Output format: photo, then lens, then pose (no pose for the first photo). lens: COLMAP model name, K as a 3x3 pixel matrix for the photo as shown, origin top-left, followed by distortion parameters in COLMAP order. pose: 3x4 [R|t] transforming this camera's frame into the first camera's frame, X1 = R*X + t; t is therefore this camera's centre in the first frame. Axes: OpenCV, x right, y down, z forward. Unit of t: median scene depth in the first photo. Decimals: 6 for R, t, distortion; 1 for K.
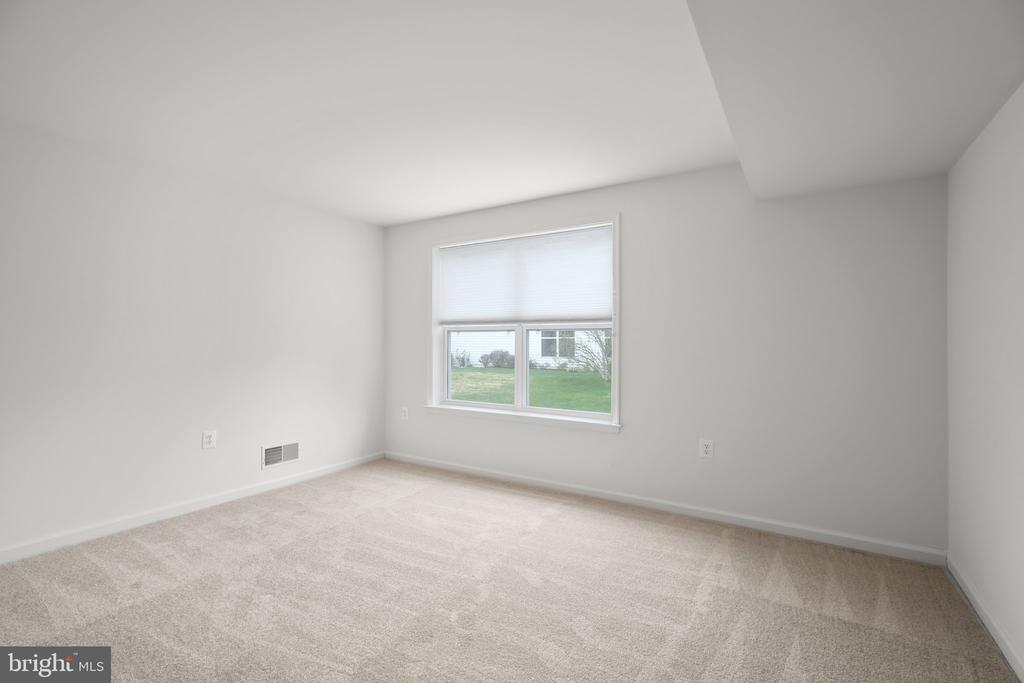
lens RADIAL K [[470.2, 0, 511.5], [0, 470.2, 336.6], [0, 0, 1]] dist [0.000731, 0.000054]
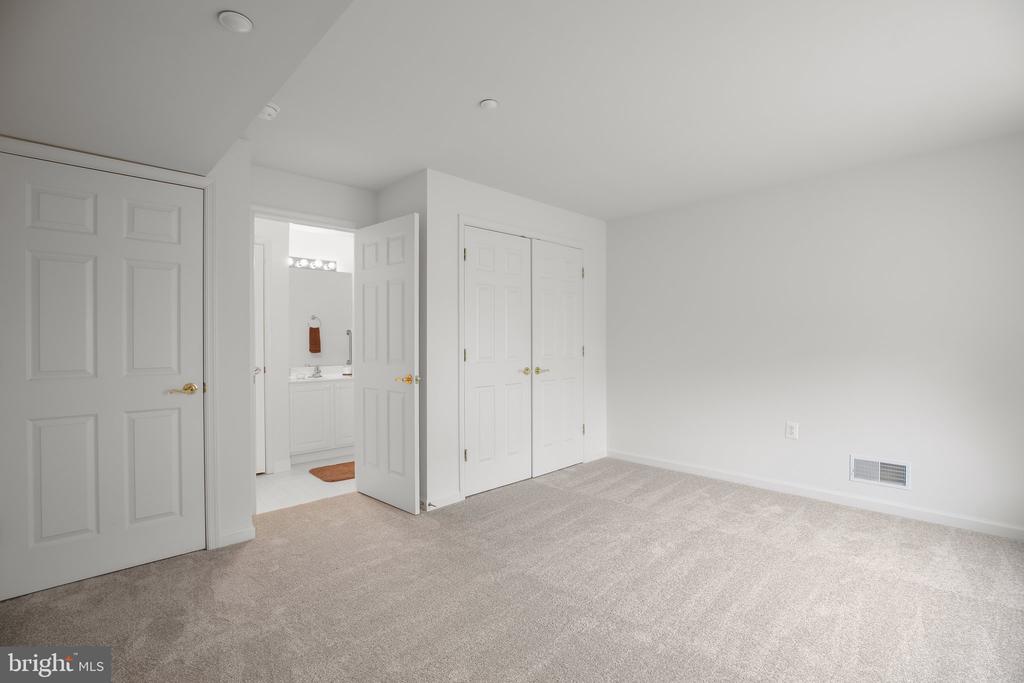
lens RADIAL K [[470.2, 0, 514.9], [0, 470.2, 339.7], [0, 0, 1]] dist [0.000731, 0.000054]
pose [[-0.207787, 0.006285, -0.978154, 0.502312], [0.019446, 0.999808, 0.002293, 0.002304], [0.977981, -0.018544, -0.207869, 0.608988]]
